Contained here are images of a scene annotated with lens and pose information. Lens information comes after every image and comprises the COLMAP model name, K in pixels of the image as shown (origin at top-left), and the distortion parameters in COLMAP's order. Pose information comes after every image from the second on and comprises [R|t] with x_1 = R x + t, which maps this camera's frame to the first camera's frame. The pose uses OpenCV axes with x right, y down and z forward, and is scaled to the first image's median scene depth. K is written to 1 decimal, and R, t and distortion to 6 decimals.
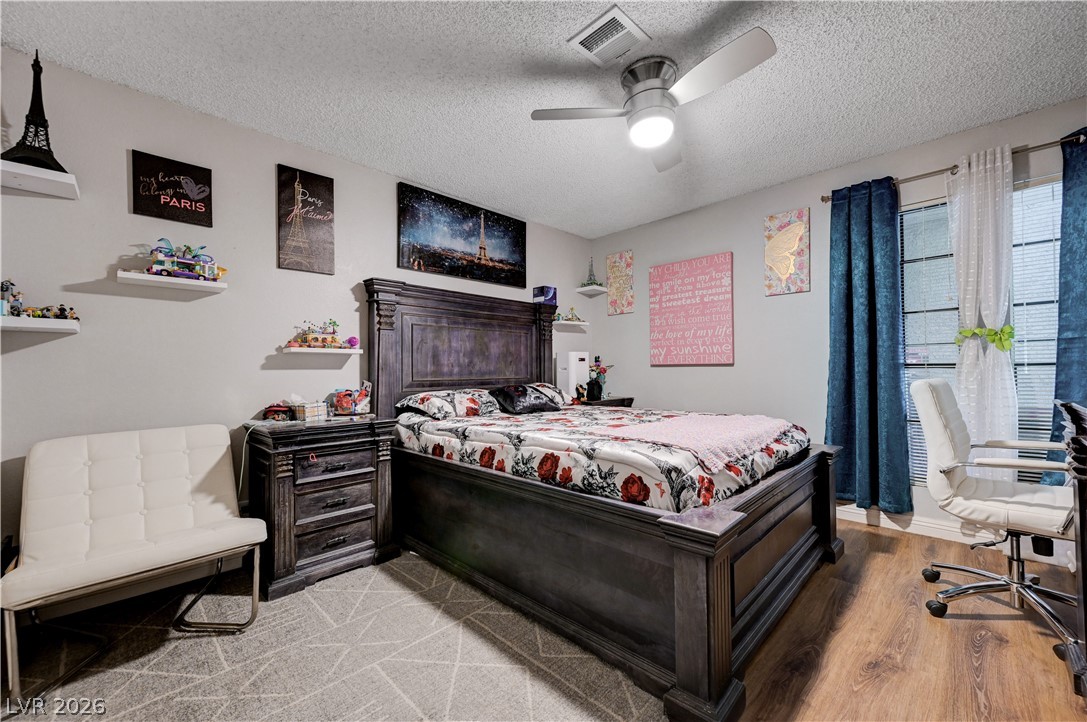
lens RADIAL K [[430.0, 0, 546.6], [0, 430.0, 362.7], [0, 0, 1]] dist [-0.001531, 0.000252]
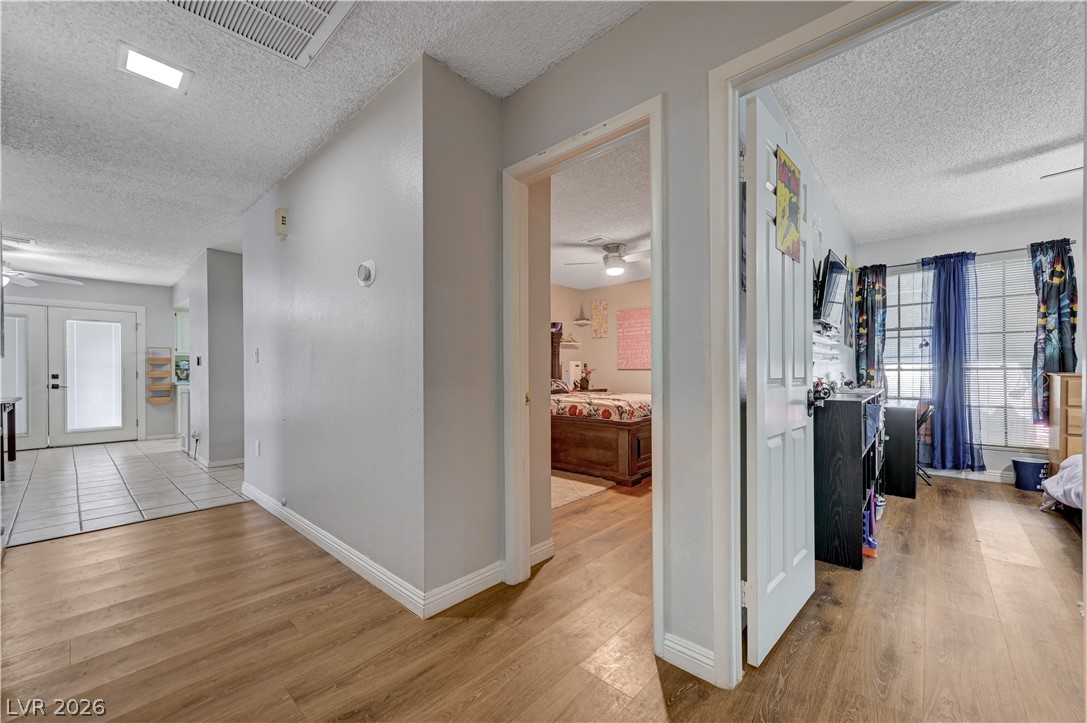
lens RADIAL K [[430.0, 0, 541.7], [0, 430.0, 369.2], [0, 0, 1]] dist [-0.001531, 0.000252]
pose [[0.998959, 0.007396, 0.045007, -0.175282], [-0.007911, 0.999905, 0.011265, -0.015387], [-0.044919, -0.011609, 0.998923, -0.905058]]
